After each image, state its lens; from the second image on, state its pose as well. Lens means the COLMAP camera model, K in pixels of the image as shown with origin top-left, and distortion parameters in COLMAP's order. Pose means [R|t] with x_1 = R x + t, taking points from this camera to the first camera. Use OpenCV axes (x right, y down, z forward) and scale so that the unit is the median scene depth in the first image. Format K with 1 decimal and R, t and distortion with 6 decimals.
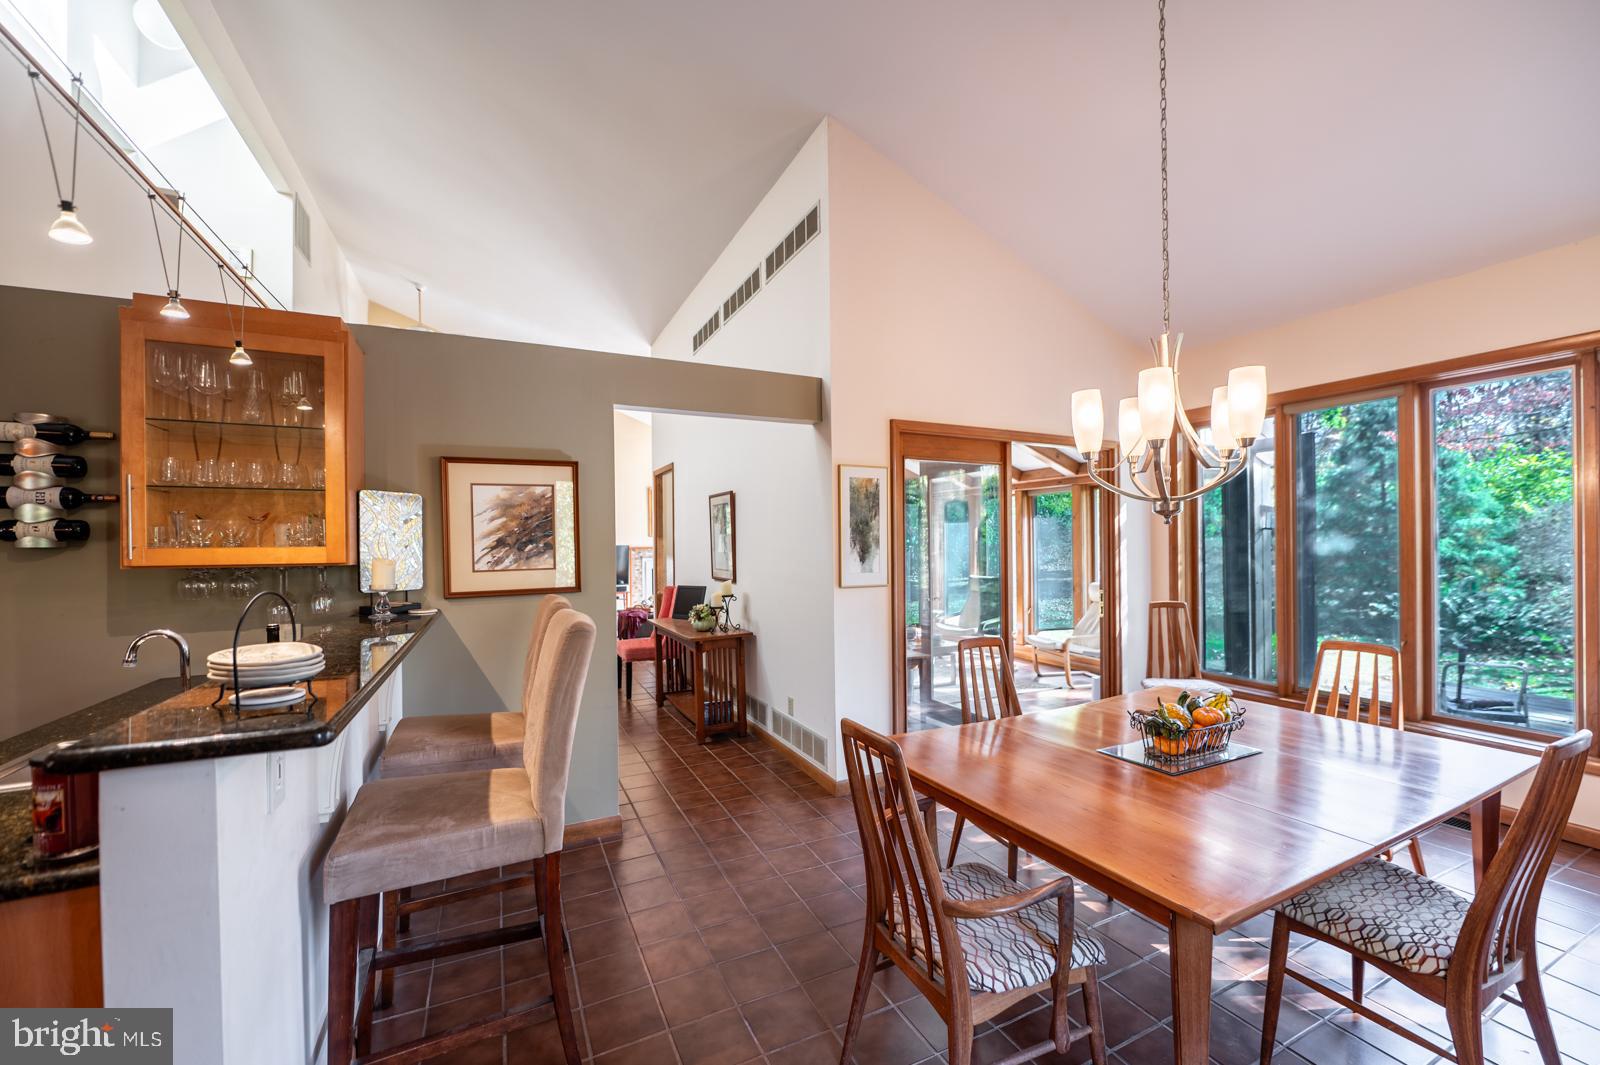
lens RADIAL K [[636.3, 0, 800.6], [0, 636.3, 543.2], [0, 0, 1]] dist [-0.007466, 0.000337]
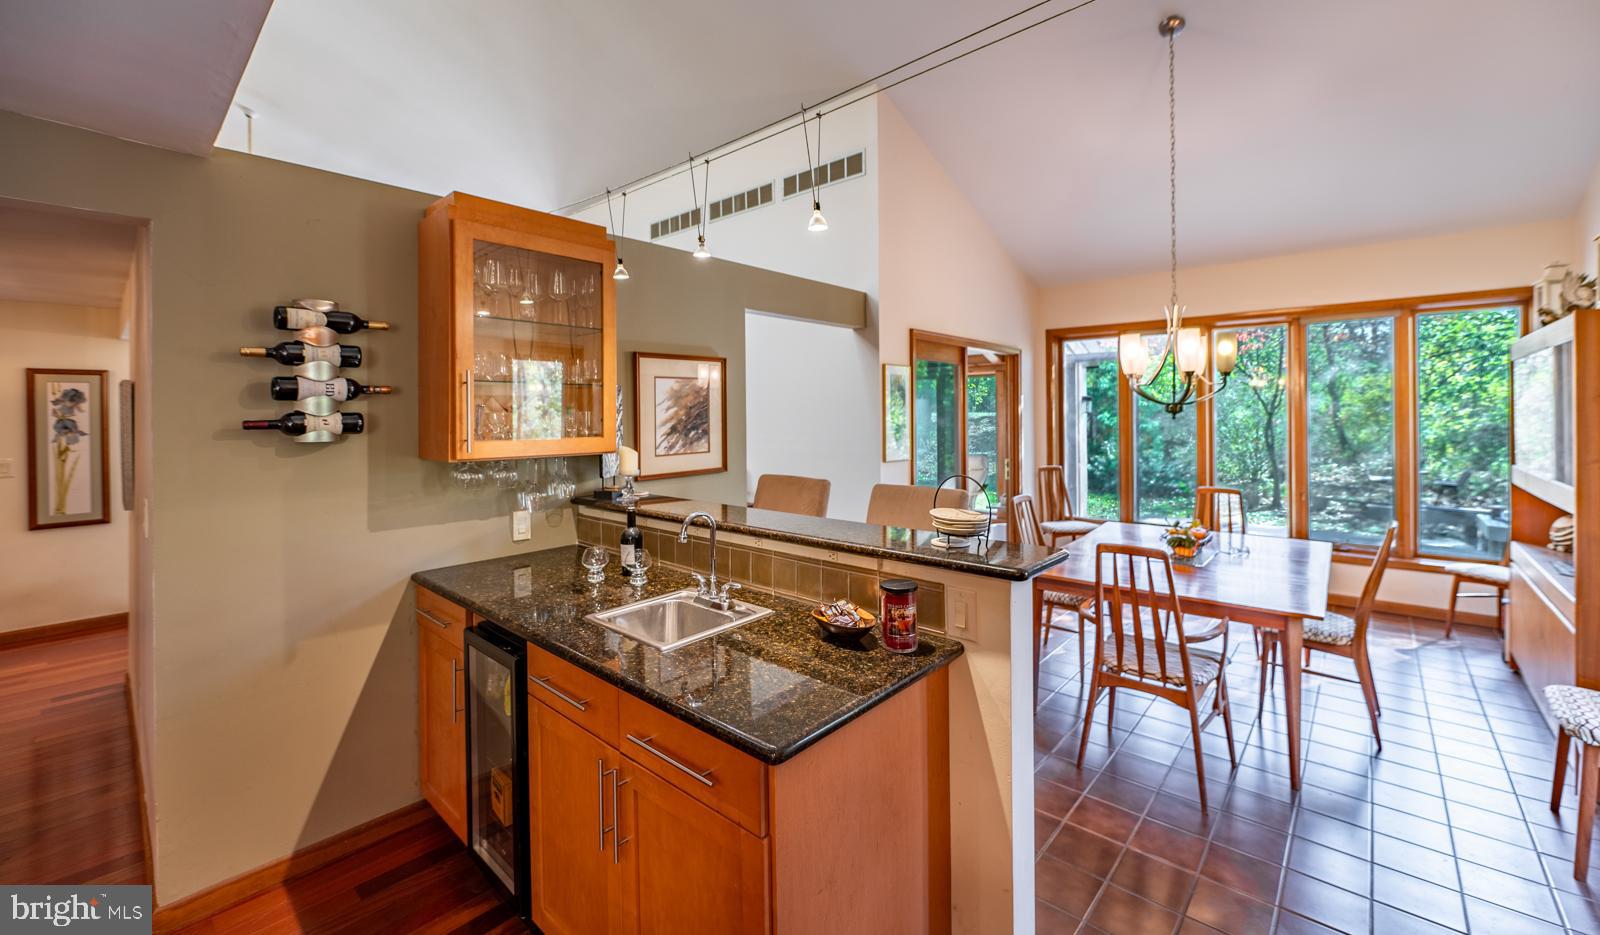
lens RADIAL K [[637.3, 0, 799.9], [0, 637.3, 411.7], [0, 0, 1]] dist [-0.003114, -0.000109]
pose [[0.926248, 0.005585, 0.376873, -0.668066], [-0.004192, 0.999981, -0.004515, -0.027284], [-0.376891, 0.002602, 0.926254, -0.117054]]
